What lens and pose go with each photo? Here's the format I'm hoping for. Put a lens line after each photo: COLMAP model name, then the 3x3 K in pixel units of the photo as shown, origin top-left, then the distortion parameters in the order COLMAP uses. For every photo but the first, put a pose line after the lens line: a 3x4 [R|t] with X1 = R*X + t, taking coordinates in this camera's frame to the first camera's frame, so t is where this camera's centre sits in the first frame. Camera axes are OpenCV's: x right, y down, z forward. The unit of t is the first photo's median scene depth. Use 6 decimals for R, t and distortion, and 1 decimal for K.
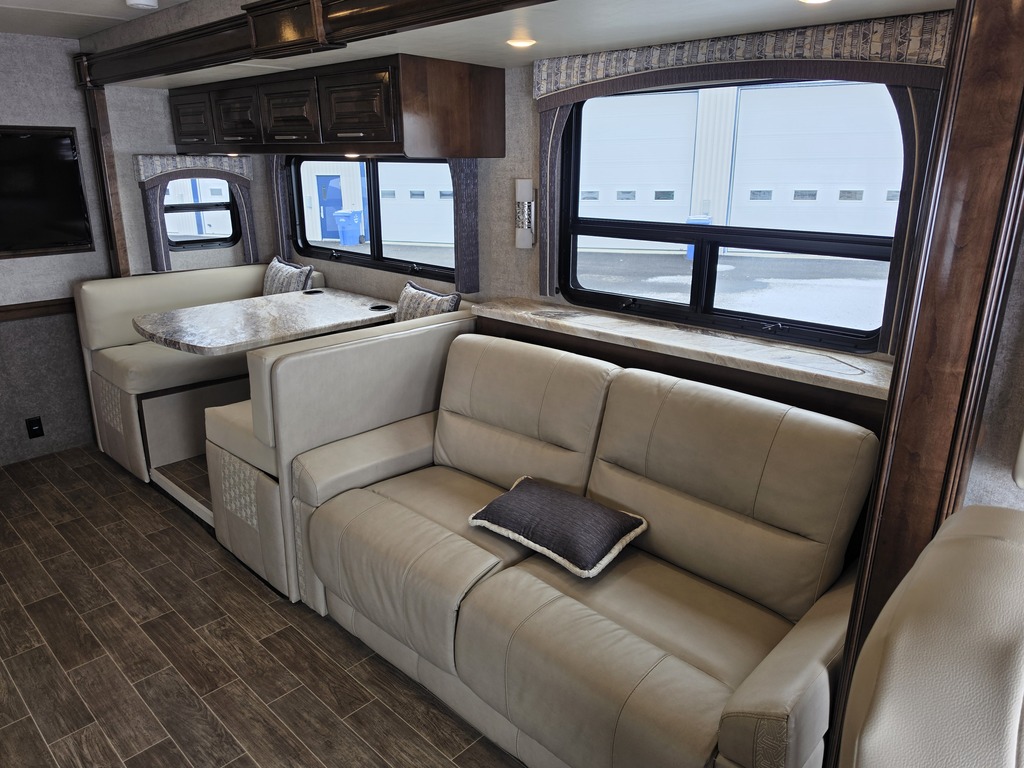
lens RADIAL K [[699.8, 0, 512.0], [0, 699.8, 384.0], [0, 0, 1]] dist [0.002151, -0.020921]
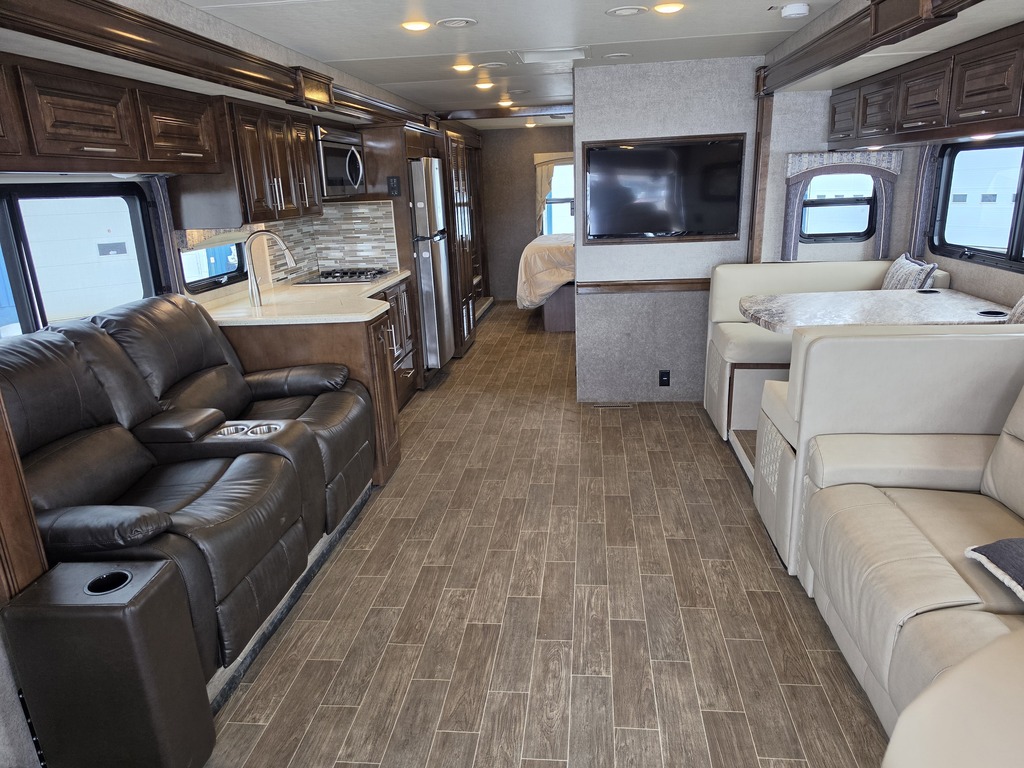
lens RADIAL K [[687.7, 0, 512.6], [0, 687.7, 409.2], [0, 0, 1]] dist [0.005549, -0.022791]
pose [[0.600015, 0.218749, -0.769500, 0.134896], [-0.194823, 0.972885, 0.124654, 0.016808], [0.775903, 0.075121, 0.626363, 0.006251]]
